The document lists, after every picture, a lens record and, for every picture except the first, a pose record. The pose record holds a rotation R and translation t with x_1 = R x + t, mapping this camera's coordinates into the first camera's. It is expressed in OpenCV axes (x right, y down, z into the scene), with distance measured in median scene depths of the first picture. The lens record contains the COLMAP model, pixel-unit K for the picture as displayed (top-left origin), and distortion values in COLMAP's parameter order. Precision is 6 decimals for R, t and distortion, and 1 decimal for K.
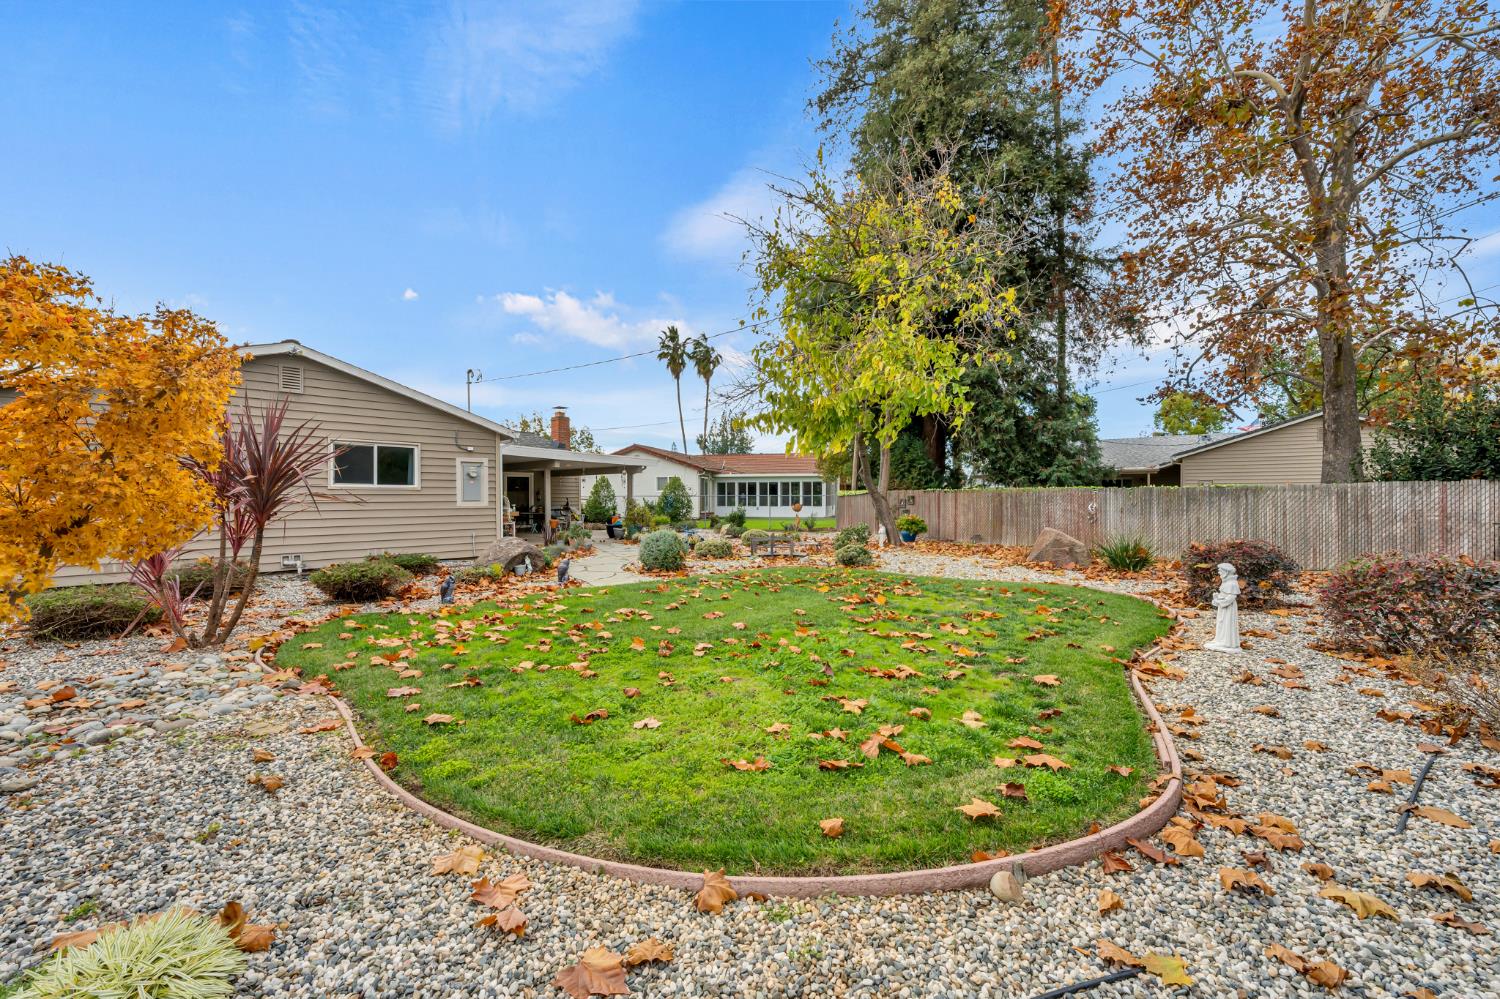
lens RADIAL K [[616.1, 0, 748.7], [0, 616.1, 501.9], [0, 0, 1]] dist [0.000836, -0.000031]
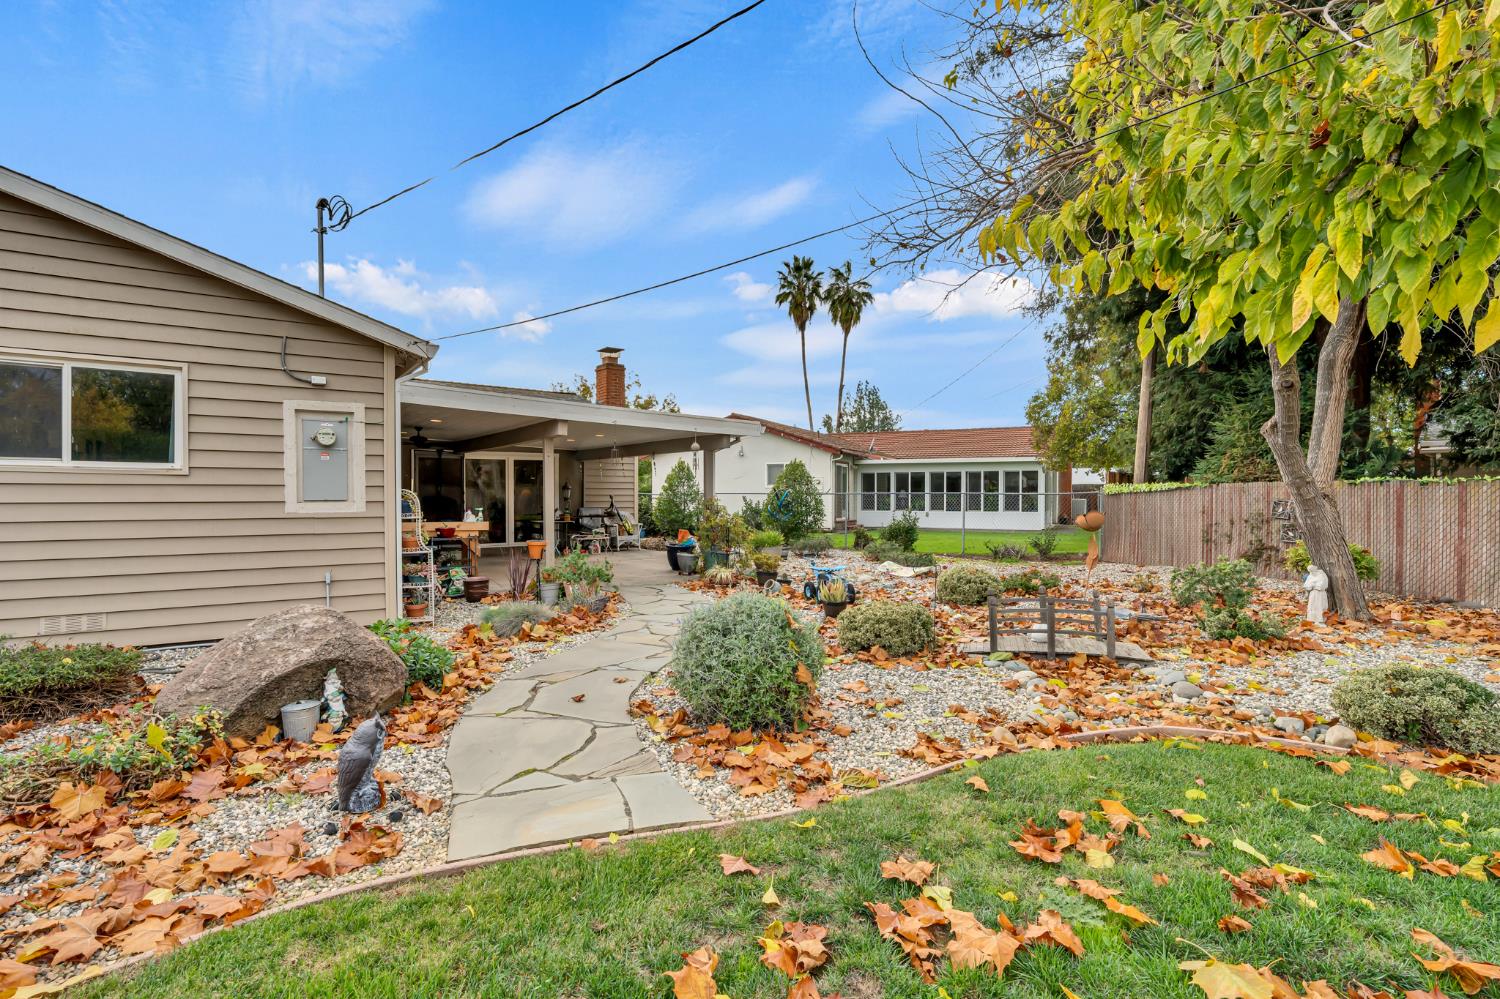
lens RADIAL K [[721.5, 0, 750.0], [0, 721.5, 499.5], [0, 0, 1]] dist [0.001641, 0.000145]
pose [[0.982454, 0.007657, -0.186350, -0.033262], [-0.007973, 0.999968, -0.000949, -0.002476], [0.186337, 0.002418, 0.982483, 0.316326]]
